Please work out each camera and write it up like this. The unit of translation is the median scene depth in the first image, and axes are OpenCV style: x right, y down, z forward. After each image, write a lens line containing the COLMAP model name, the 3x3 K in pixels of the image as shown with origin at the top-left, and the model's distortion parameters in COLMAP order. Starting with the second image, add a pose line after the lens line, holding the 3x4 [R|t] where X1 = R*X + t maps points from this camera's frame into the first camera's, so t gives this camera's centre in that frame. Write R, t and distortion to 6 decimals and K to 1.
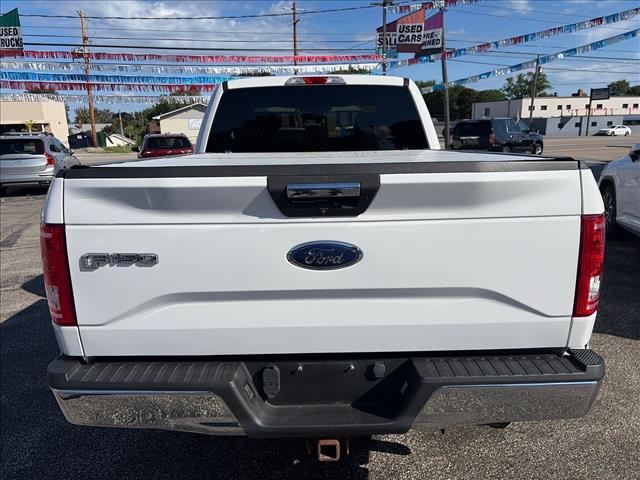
lens RADIAL K [[482.8, 0, 317.0], [0, 482.8, 239.2], [0, 0, 1]] dist [0.075409, -0.100631]
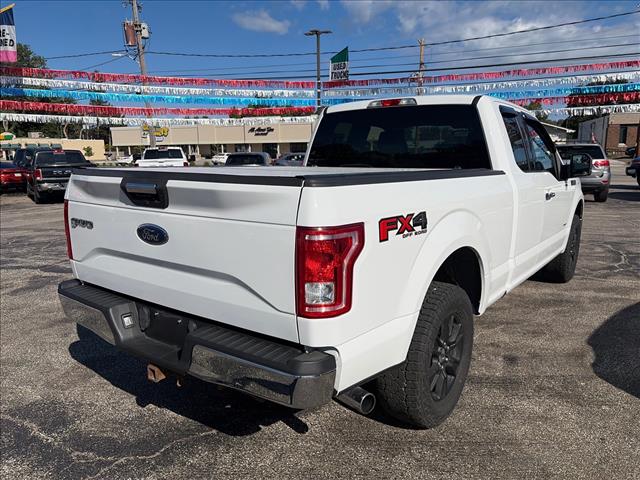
lens RADIAL K [[482.8, 0, 317.0], [0, 482.8, 239.2], [0, 0, 1]] dist [0.075409, -0.100631]
pose [[0.794106, 0.121877, -0.595434, 0.124651], [-0.140568, 0.989955, 0.015160, -0.004230], [0.591300, 0.071660, 0.803261, 0.012076]]
